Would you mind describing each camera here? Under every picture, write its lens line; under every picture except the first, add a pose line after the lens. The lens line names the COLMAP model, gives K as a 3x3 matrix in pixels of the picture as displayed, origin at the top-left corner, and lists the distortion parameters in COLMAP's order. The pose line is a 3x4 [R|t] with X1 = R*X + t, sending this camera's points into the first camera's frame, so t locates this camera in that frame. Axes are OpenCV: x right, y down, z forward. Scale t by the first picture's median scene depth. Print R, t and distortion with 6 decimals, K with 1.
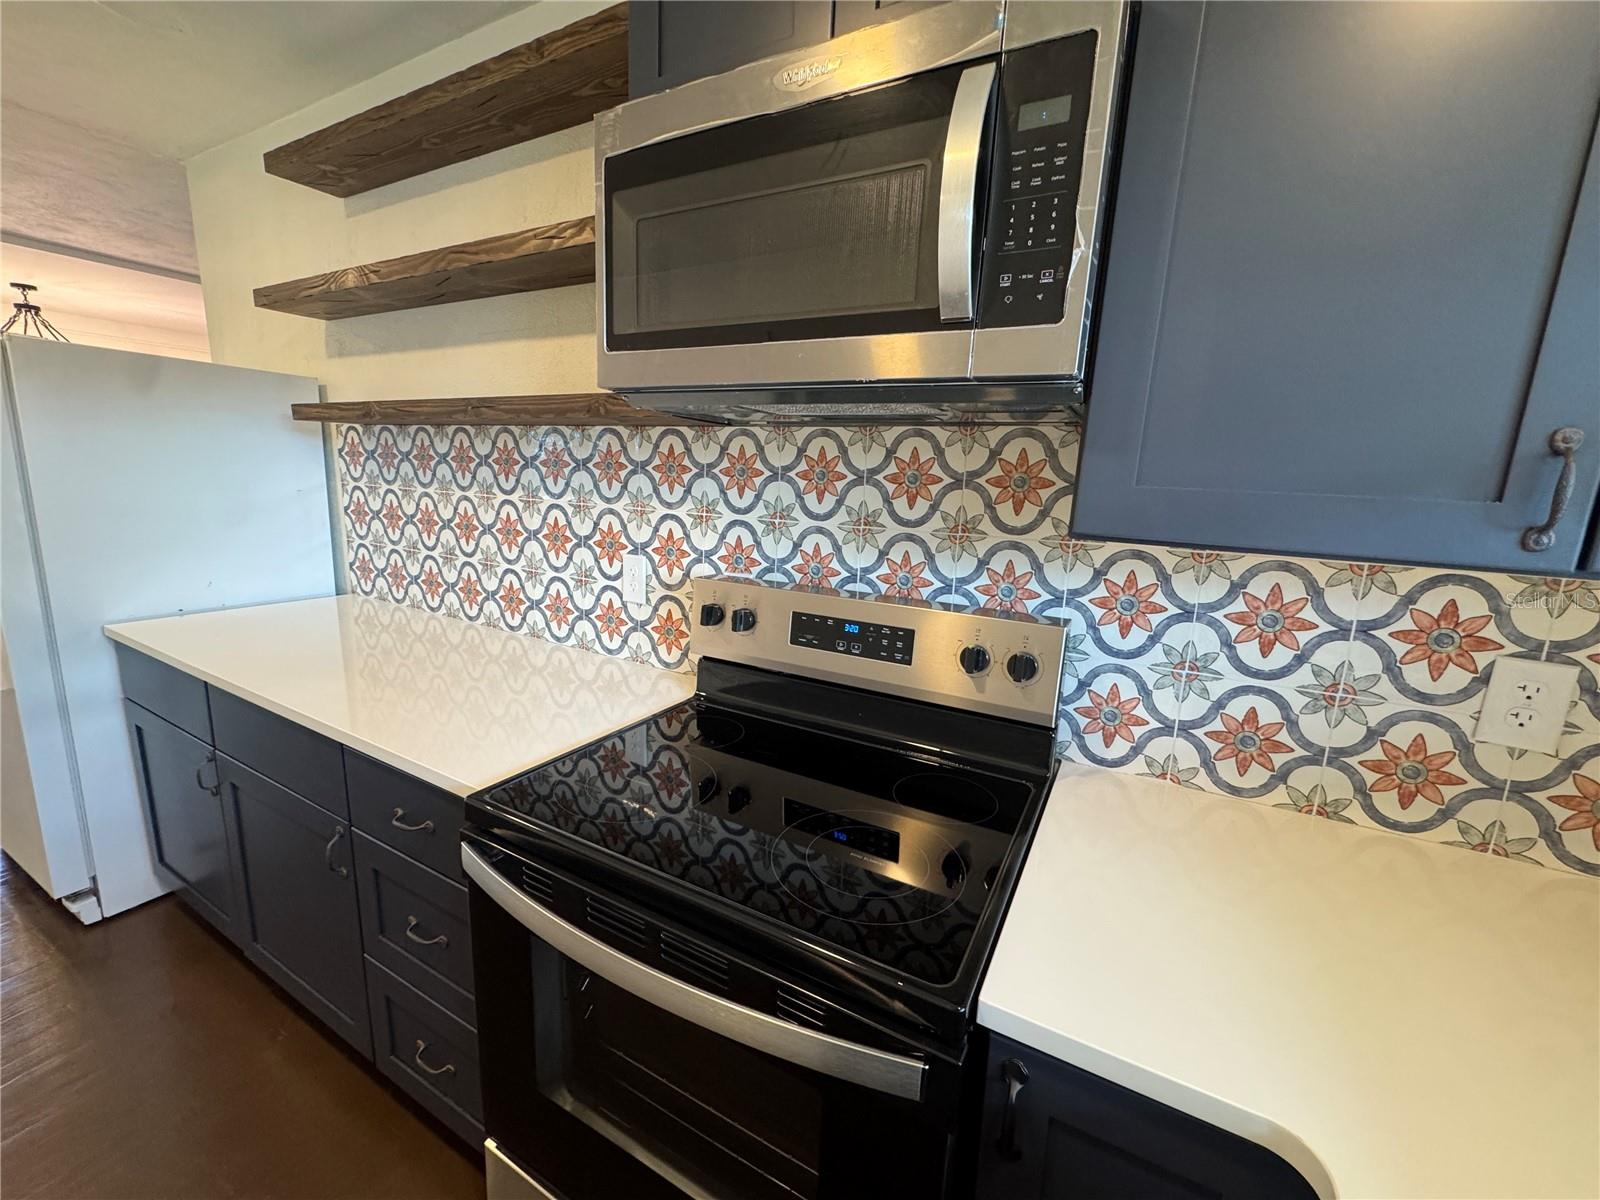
lens RADIAL K [[633.3, 0, 797.4], [0, 633.3, 597.2], [0, 0, 1]] dist [-0.002289, 0.000425]
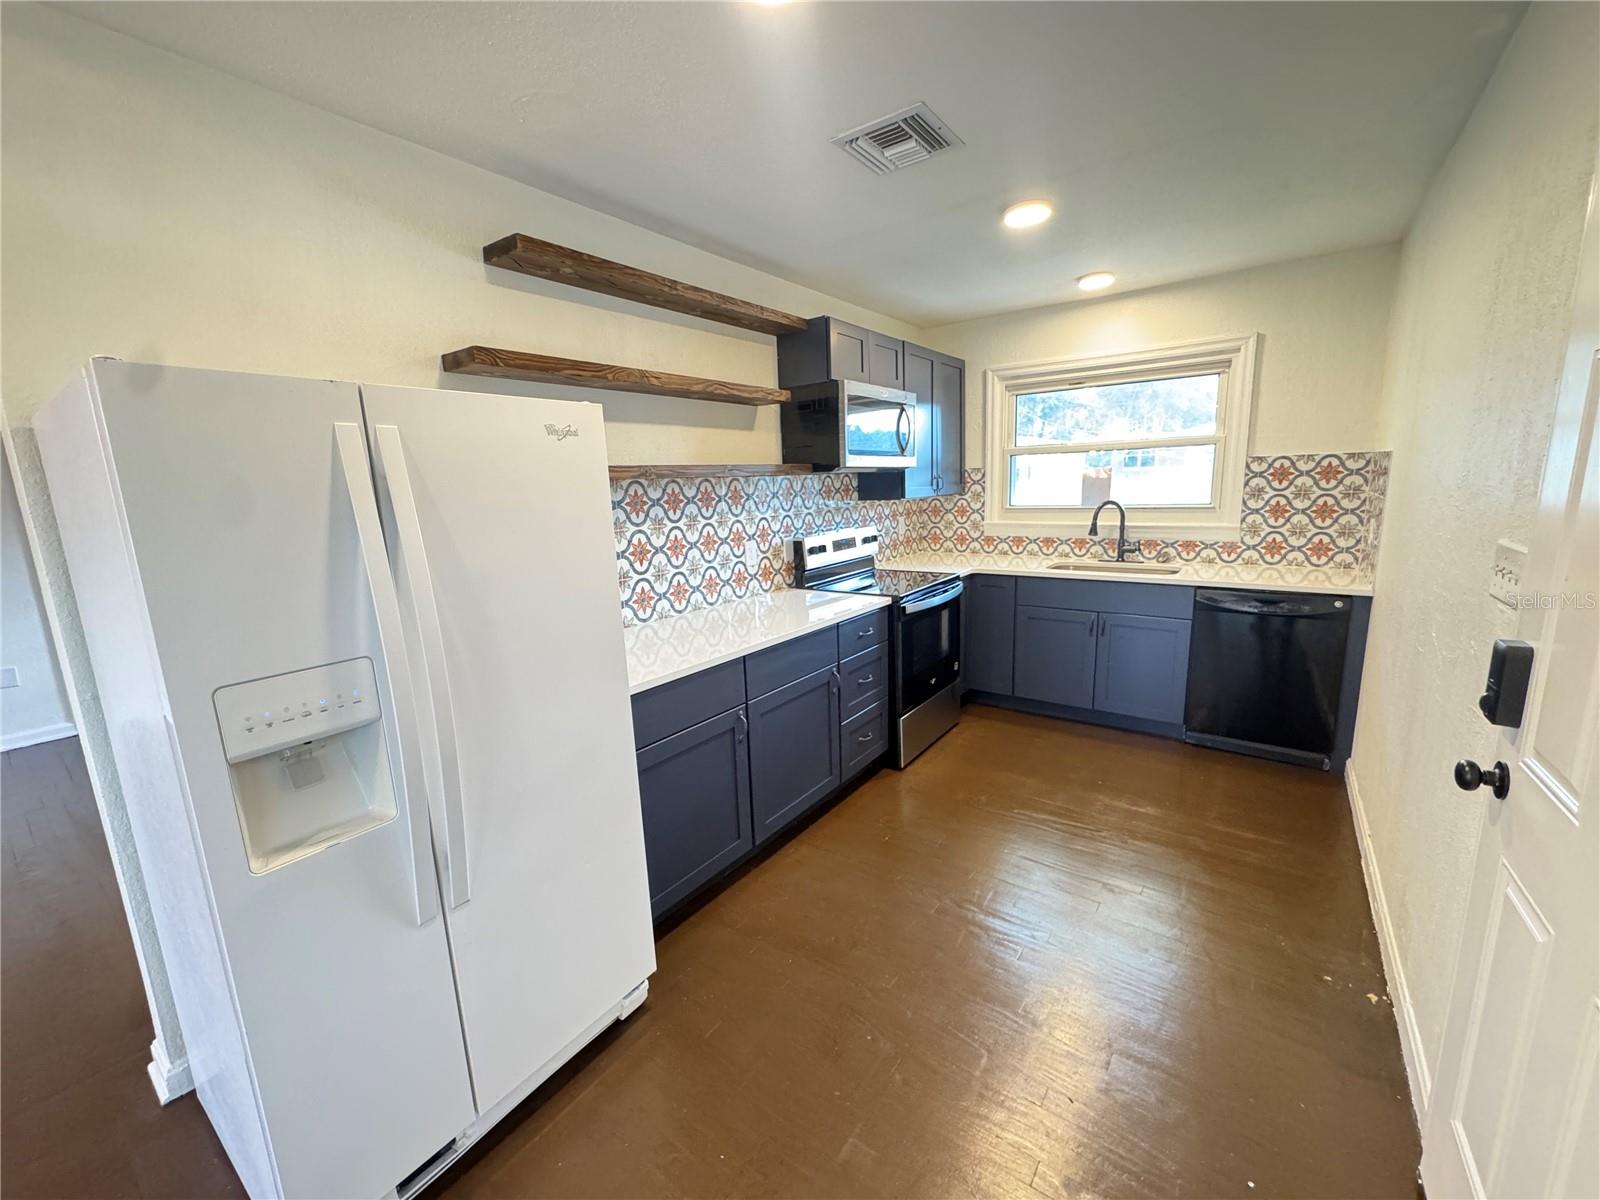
lens RADIAL K [[633.3, 0, 793.1], [0, 633.3, 600.3], [0, 0, 1]] dist [-0.002289, 0.000425]
pose [[0.098082, -0.228713, 0.968540, -2.224395], [0.228848, 0.952335, 0.201711, -0.260965], [-0.968508, 0.201865, 0.145747, 0.629903]]
